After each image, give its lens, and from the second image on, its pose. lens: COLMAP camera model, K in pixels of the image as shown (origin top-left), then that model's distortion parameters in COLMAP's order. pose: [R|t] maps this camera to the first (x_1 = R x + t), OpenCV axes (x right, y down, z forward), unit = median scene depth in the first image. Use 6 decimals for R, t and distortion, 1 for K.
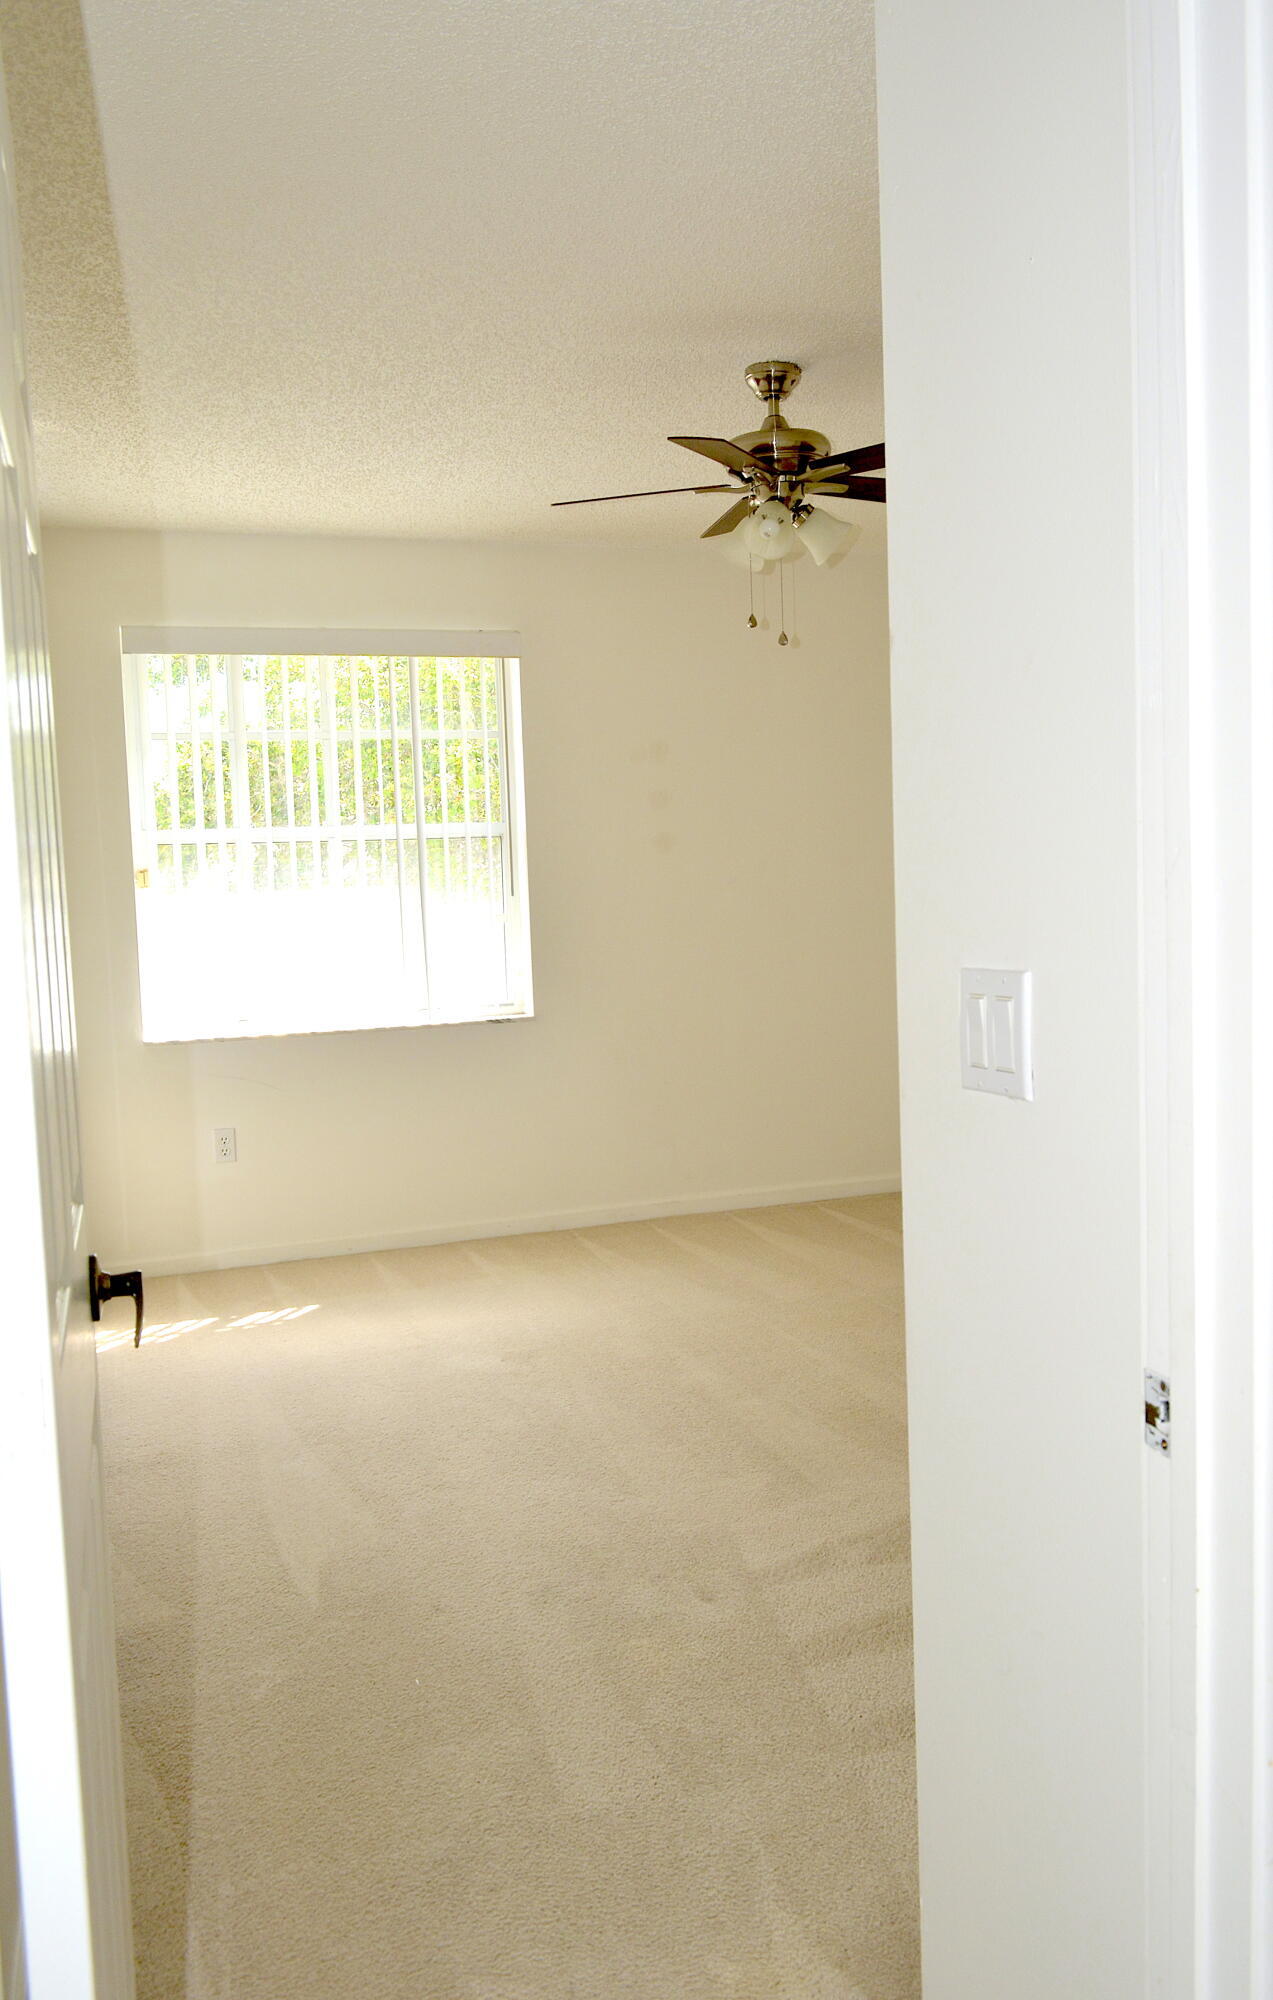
lens RADIAL K [[1598.8, 0, 646.3], [0, 1598.8, 999.7], [0, 0, 1]] dist [-0.021504, 0.020256]
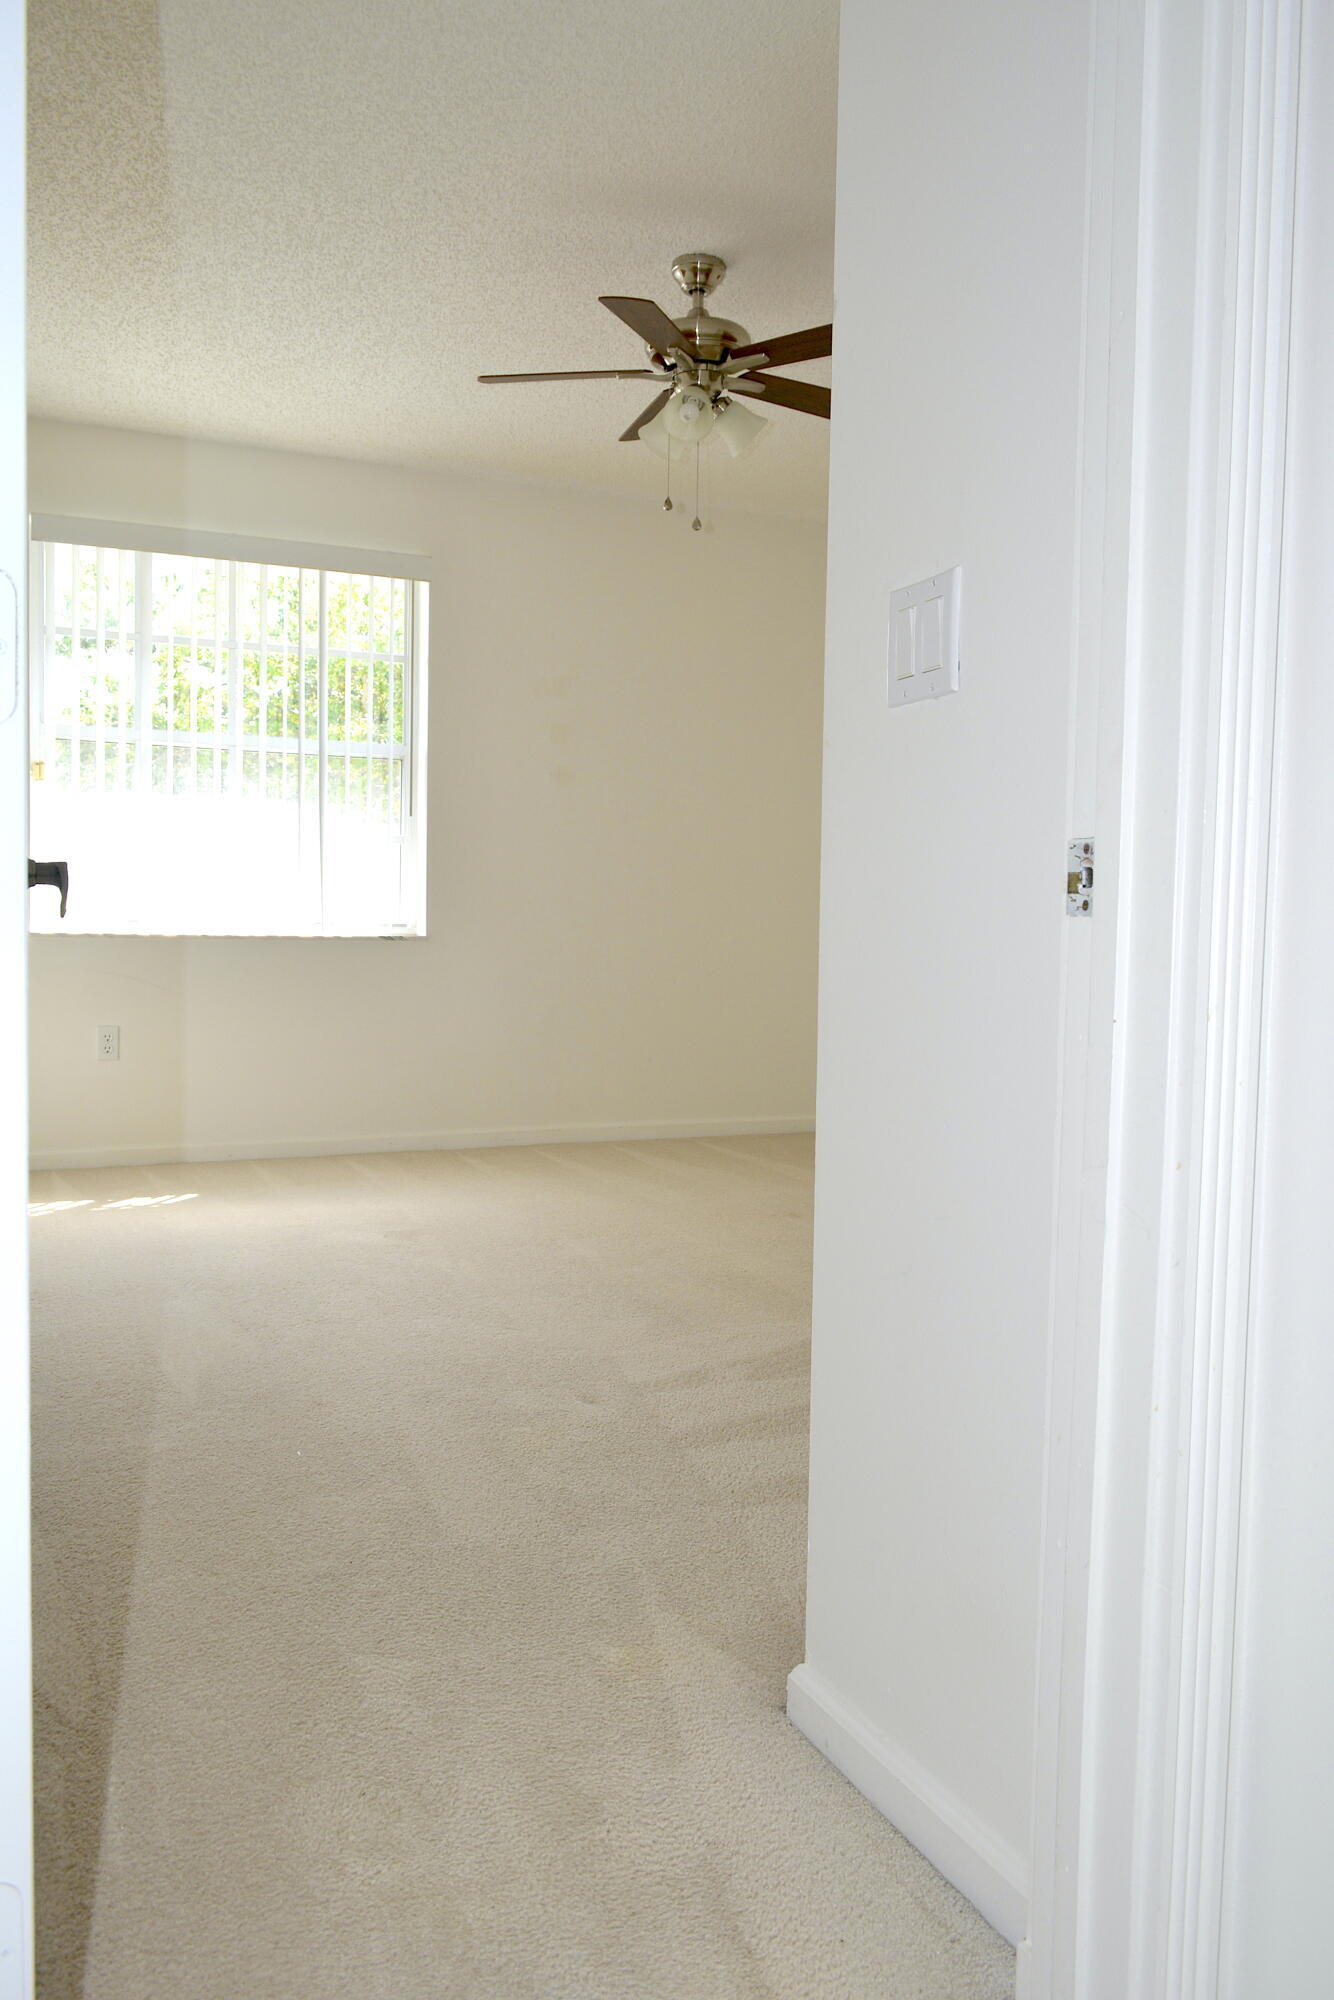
lens RADIAL K [[1567.7, 0, 656.6], [0, 1567.7, 999.3], [0, 0, 1]] dist [-0.018823, 0.010302]
pose [[0.995245, 0.047178, 0.085218, -0.012233], [-0.045055, 0.998628, -0.026671, 0.111633], [-0.086359, 0.022704, 0.996005, -0.000900]]
